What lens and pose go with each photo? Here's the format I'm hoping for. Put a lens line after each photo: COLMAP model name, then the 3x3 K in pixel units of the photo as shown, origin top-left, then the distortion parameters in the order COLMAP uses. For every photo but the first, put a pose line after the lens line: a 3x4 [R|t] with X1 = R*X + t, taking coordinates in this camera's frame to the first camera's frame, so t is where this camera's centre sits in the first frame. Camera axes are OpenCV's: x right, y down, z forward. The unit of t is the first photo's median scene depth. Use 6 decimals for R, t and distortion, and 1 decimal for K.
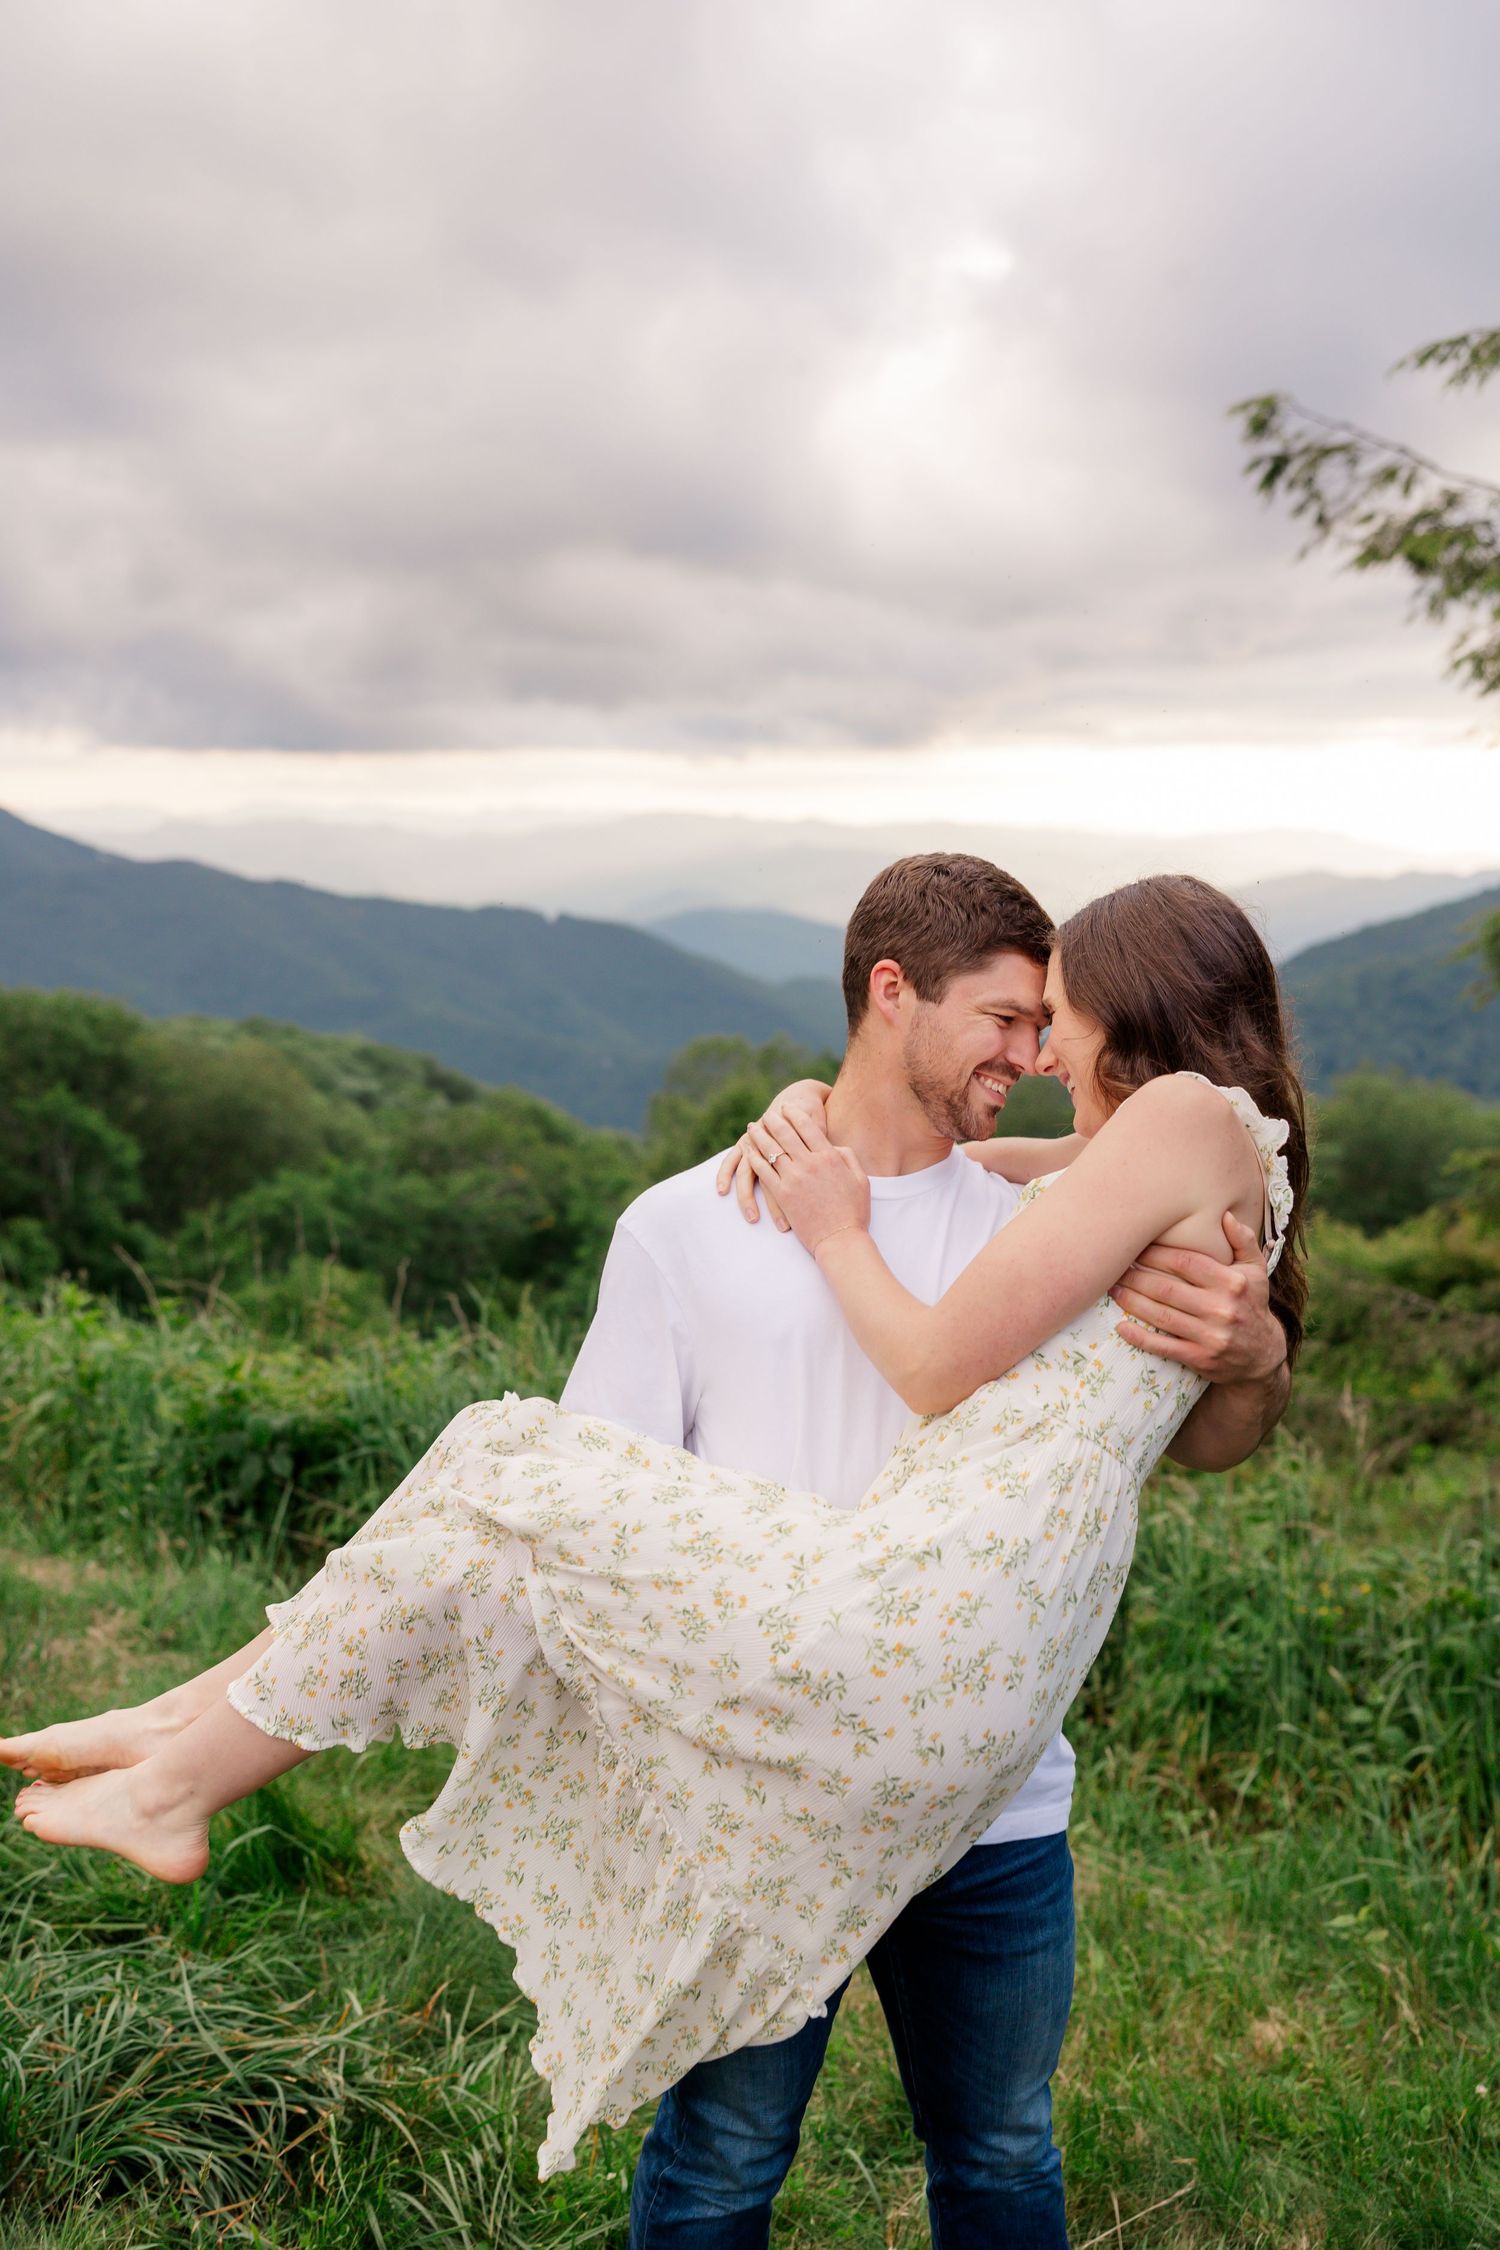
lens RADIAL K [[2525.1, 0, 734.2], [0, 2525.1, 1123.8], [0, 0, 1]] dist [-0.071971, 0.000000]
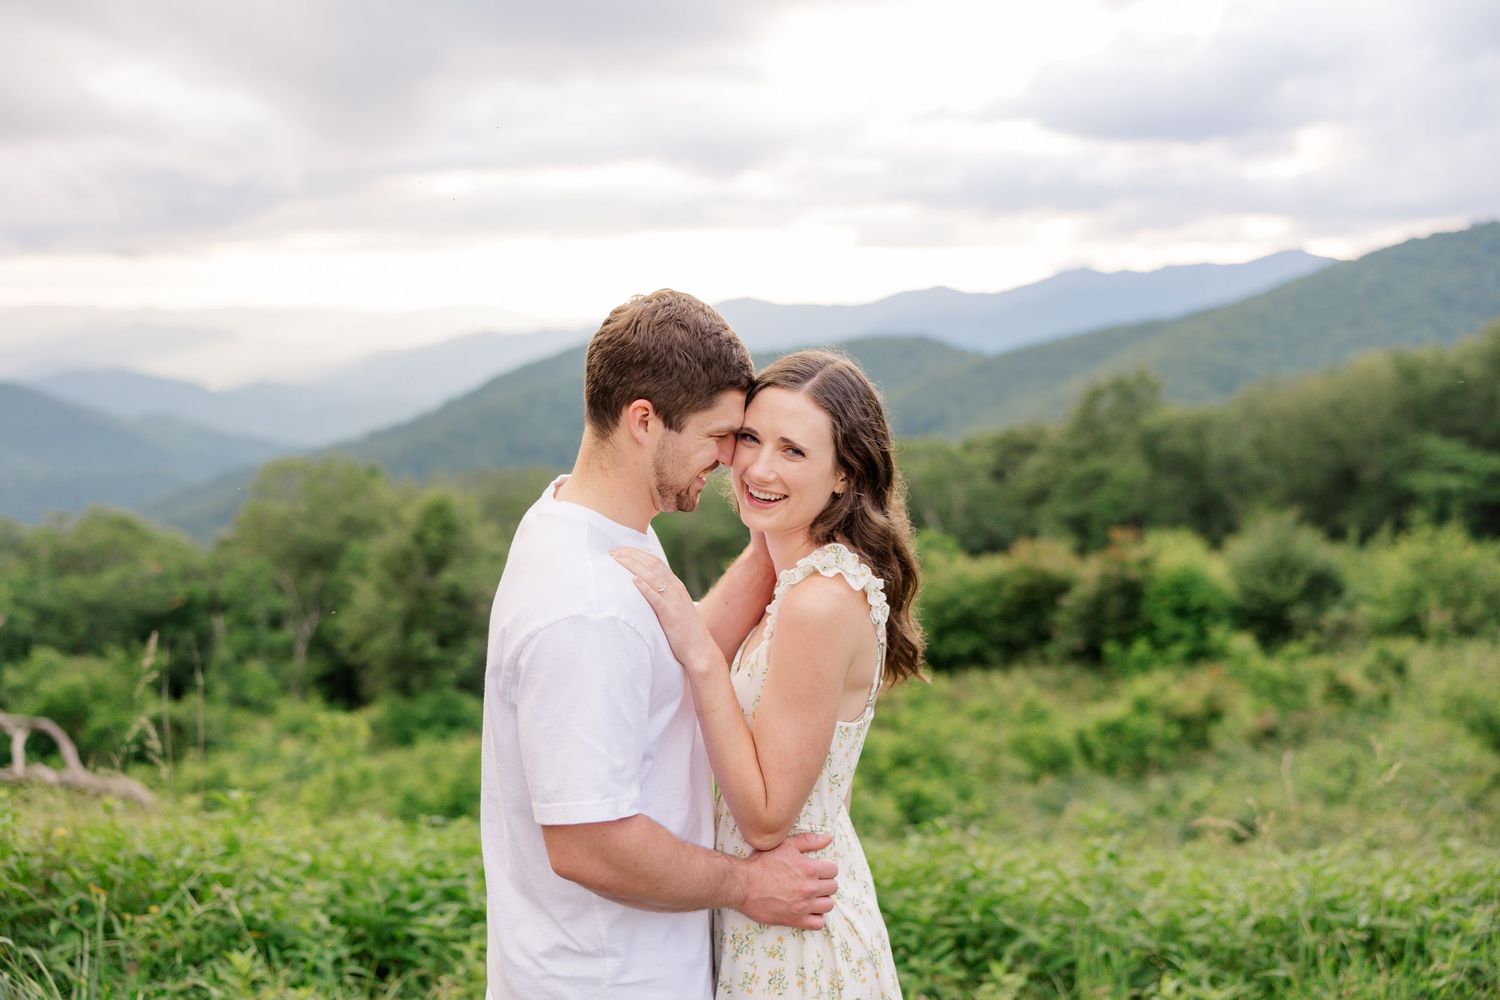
lens RADIAL K [[1542.3, 0, 738.2], [0, 1542.3, 498.6], [0, 0, 1]] dist [0.051397, 0.000000]
pose [[0.913067, -0.076310, 0.400607, -0.245889], [0.073603, 0.997041, 0.022165, -0.024587], [-0.401113, 0.009248, 0.915982, 0.169856]]
